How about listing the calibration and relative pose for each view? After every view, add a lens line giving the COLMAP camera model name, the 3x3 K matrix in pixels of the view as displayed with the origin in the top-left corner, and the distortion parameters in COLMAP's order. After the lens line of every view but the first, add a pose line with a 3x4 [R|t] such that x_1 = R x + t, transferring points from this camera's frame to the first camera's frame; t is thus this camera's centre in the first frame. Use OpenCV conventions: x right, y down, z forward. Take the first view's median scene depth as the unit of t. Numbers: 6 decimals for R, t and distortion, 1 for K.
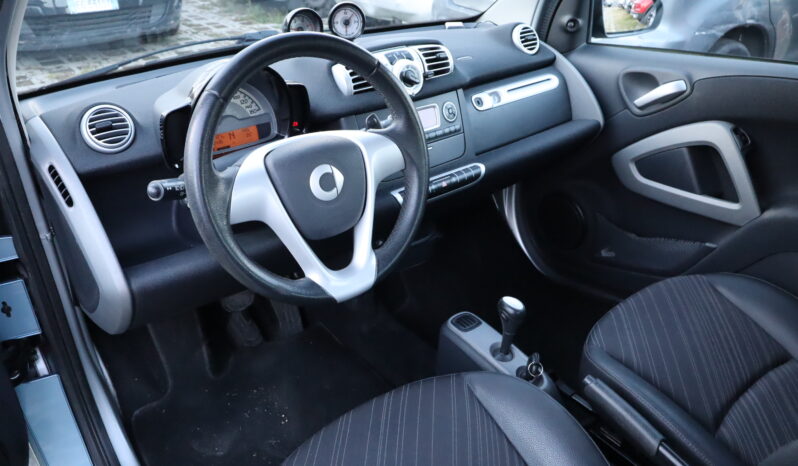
lens RADIAL K [[655.4, 0, 398.8], [0, 655.4, 234.0], [0, 0, 1]] dist [-0.001044, -0.003451]
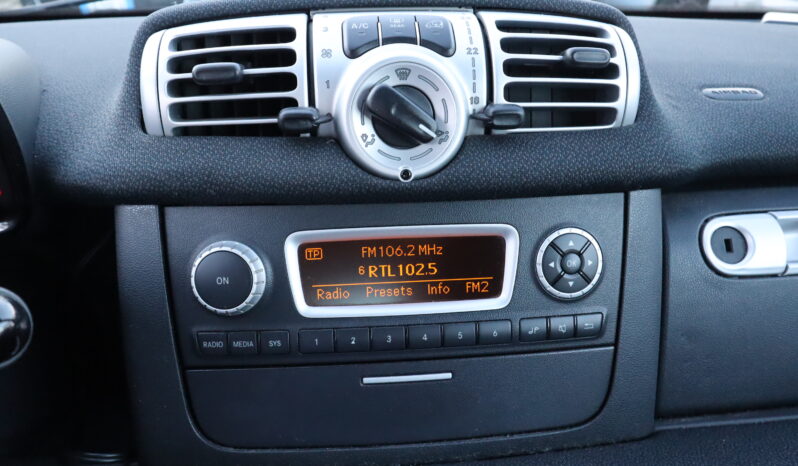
lens RADIAL K [[655.4, 0, 399.3], [0, 655.4, 233.9], [0, 0, 1]] dist [-0.001044, -0.003451]
pose [[0.837265, 0.260769, -0.480611, 0.146675], [-0.272104, 0.961098, 0.047442, -0.191815], [0.474286, 0.091055, 0.875650, 0.724260]]
